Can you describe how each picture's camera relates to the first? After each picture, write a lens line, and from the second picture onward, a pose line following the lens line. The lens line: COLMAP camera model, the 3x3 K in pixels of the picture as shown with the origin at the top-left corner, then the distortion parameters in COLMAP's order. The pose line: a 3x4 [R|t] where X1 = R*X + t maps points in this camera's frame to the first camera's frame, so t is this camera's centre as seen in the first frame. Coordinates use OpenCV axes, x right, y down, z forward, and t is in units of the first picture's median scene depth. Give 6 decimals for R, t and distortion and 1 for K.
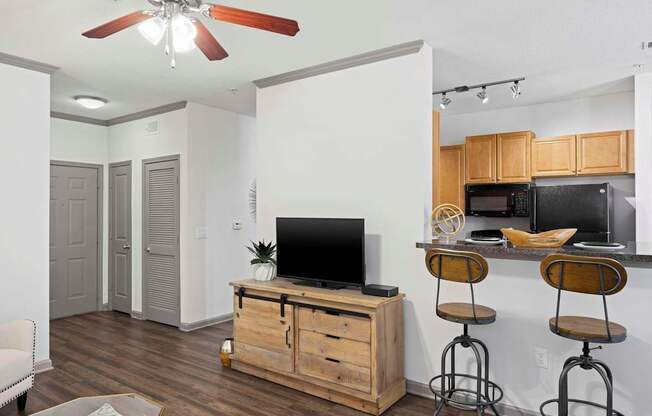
lens RADIAL K [[420.3, 0, 329.3], [0, 420.3, 211.7], [0, 0, 1]] dist [0.000807, -0.000971]
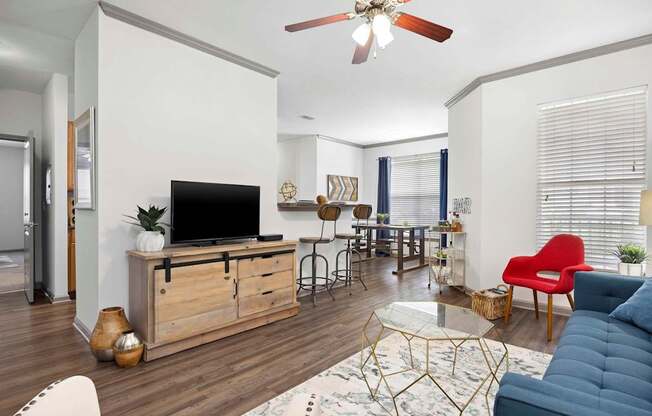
lens RADIAL K [[328.4, 0, 327.0], [0, 328.4, 208.5], [0, 0, 1]] dist [-0.005343, -0.000979]
pose [[0.116453, -0.003015, 0.993192, -0.989152], [-0.007178, 0.999967, 0.003877, 0.087726], [-0.993170, -0.007581, 0.116427, 0.705303]]
